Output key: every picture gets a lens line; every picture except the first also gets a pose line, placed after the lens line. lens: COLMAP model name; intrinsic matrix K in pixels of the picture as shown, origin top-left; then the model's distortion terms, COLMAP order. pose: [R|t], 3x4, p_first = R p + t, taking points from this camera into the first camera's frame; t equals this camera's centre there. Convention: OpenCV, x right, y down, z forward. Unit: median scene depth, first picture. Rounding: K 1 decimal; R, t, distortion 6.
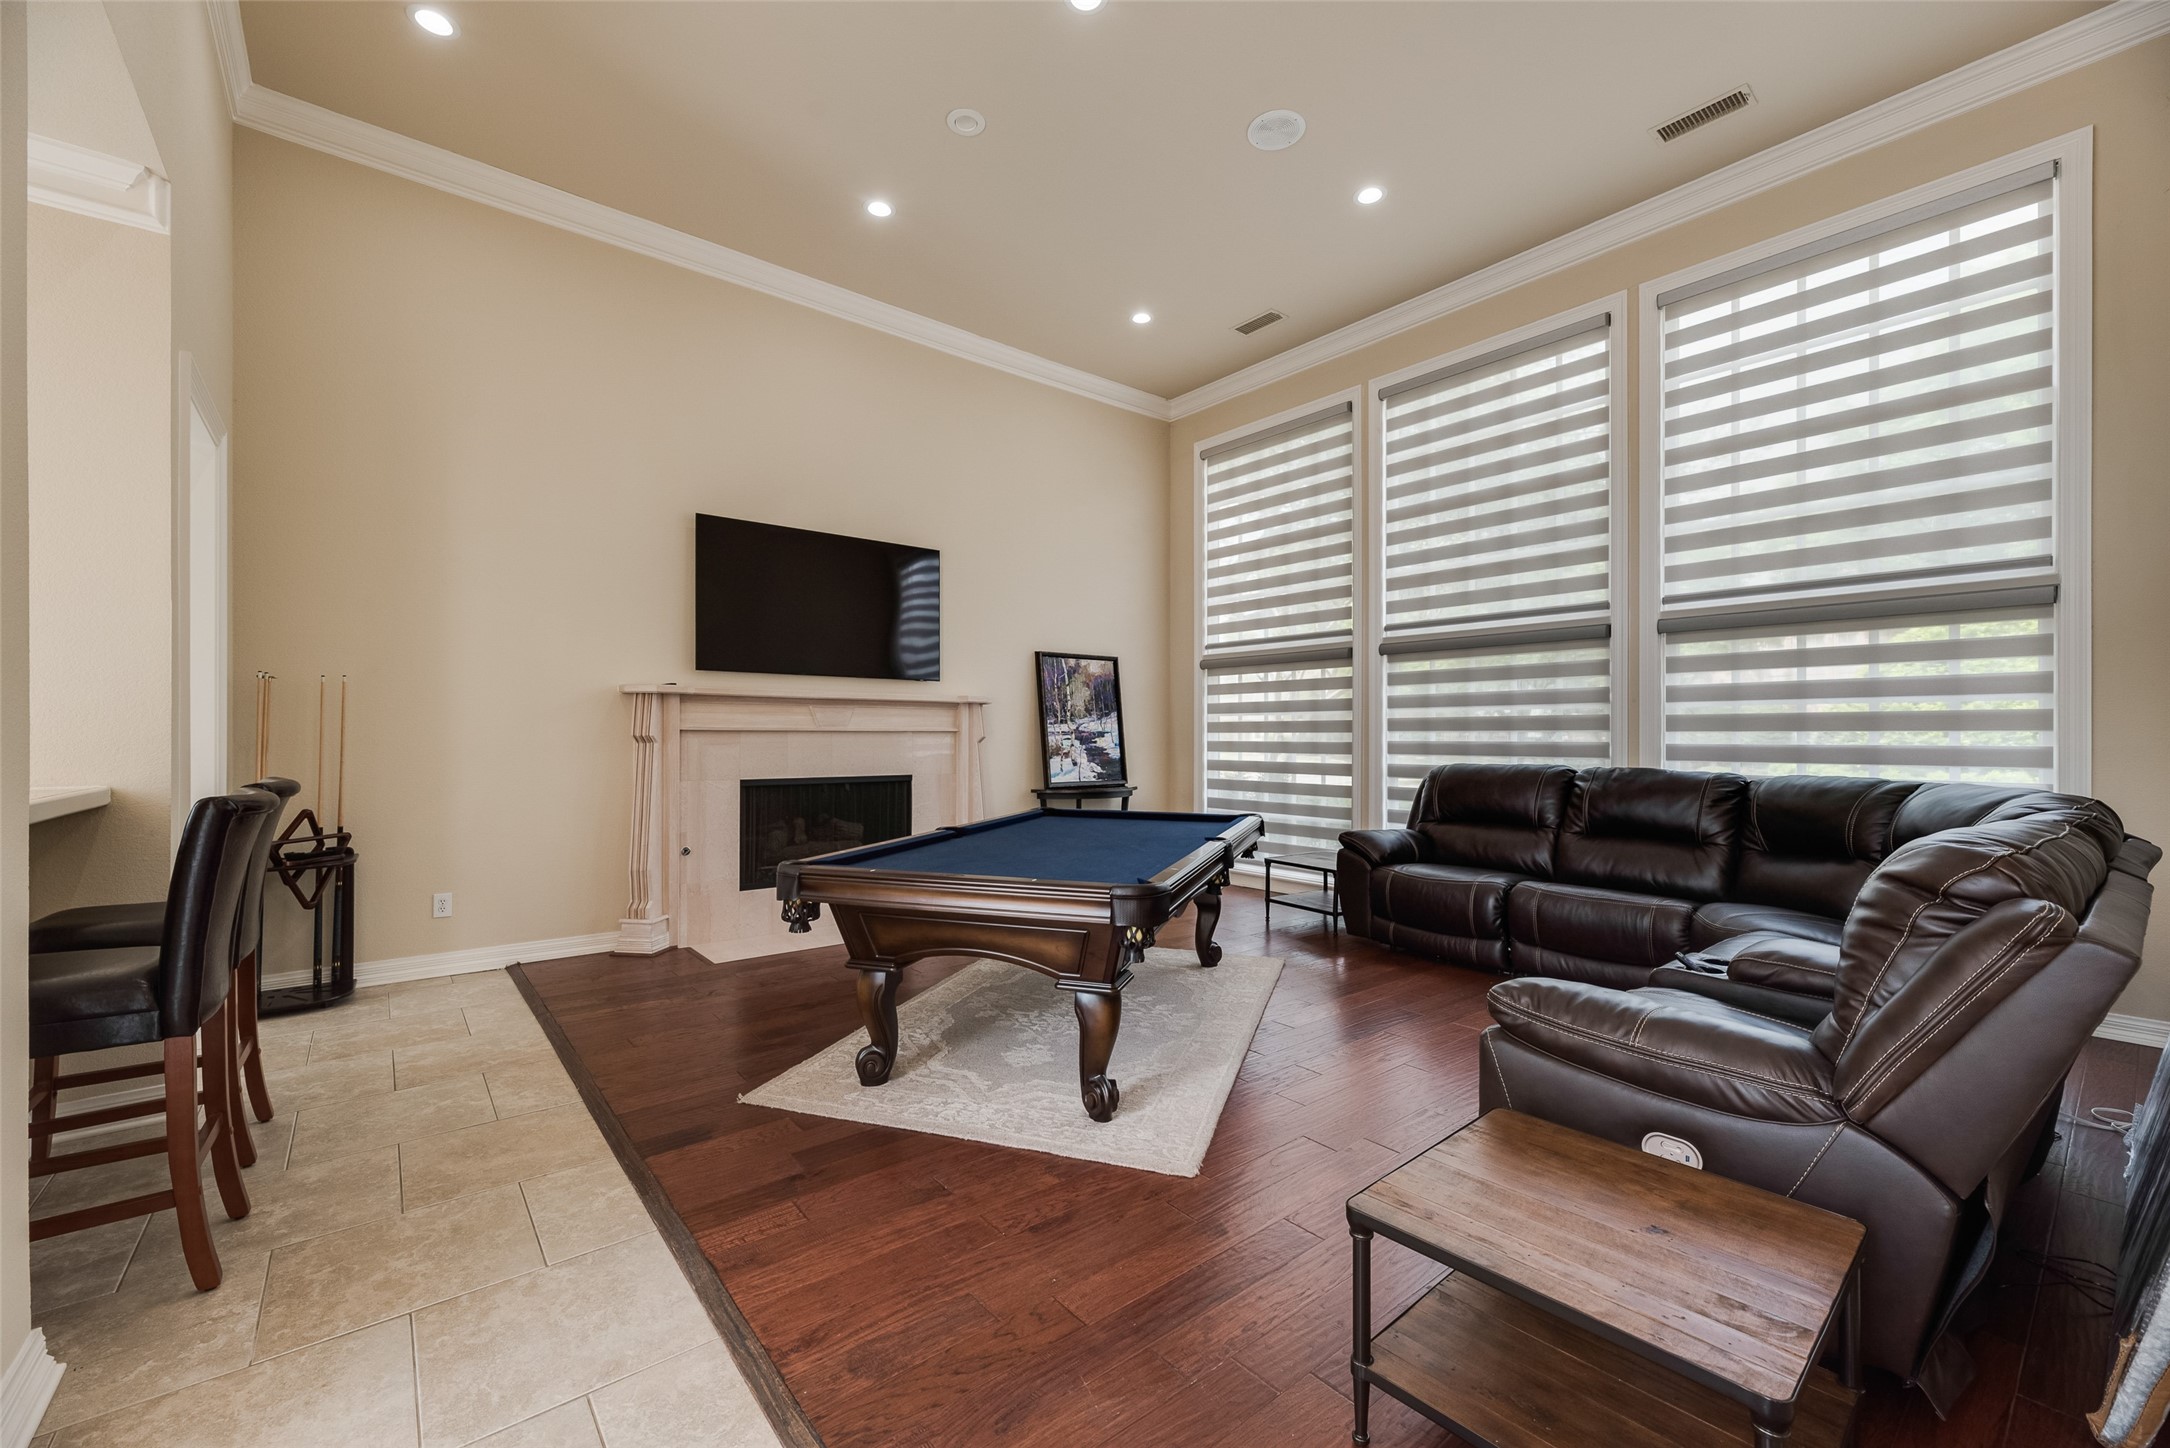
lens RADIAL K [[861.5, 0, 1079.9], [0, 861.5, 739.1], [0, 0, 1]] dist [-0.001443, -0.000010]
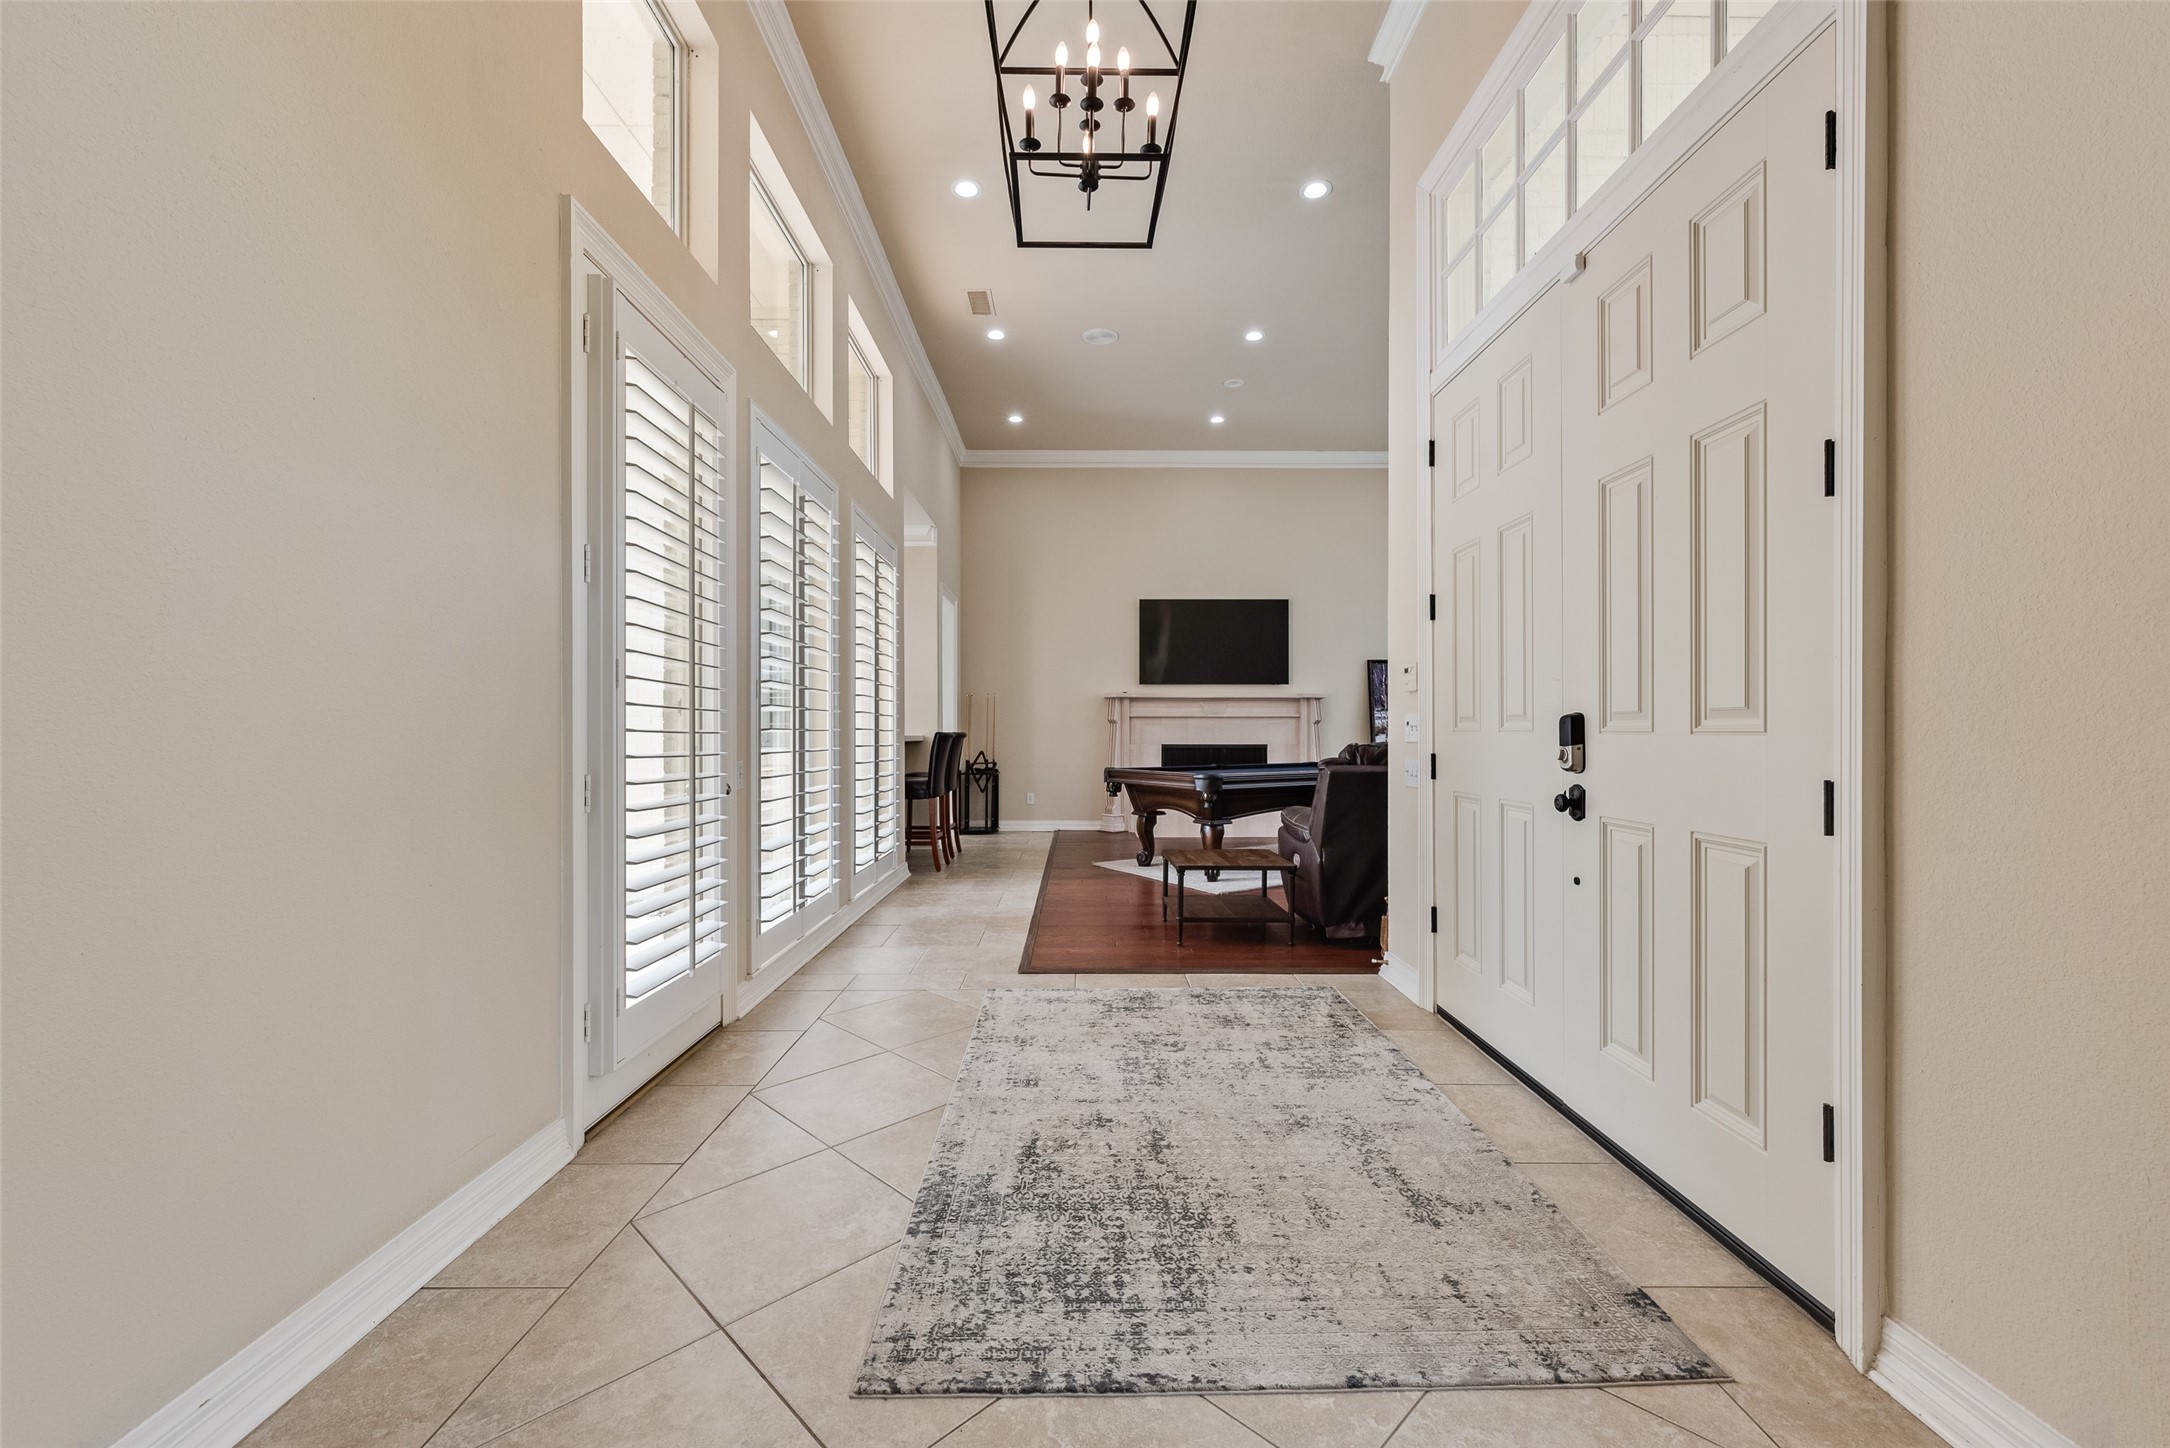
lens RADIAL K [[867.5, 0, 1085.8], [0, 867.5, 746.6], [0, 0, 1]] dist [0.001365, 0.000304]
pose [[0.775523, 0.006201, -0.631288, 0.794705], [-0.002191, 0.999972, 0.007131, 0.049652], [0.631315, -0.004147, 0.775515, -0.642732]]
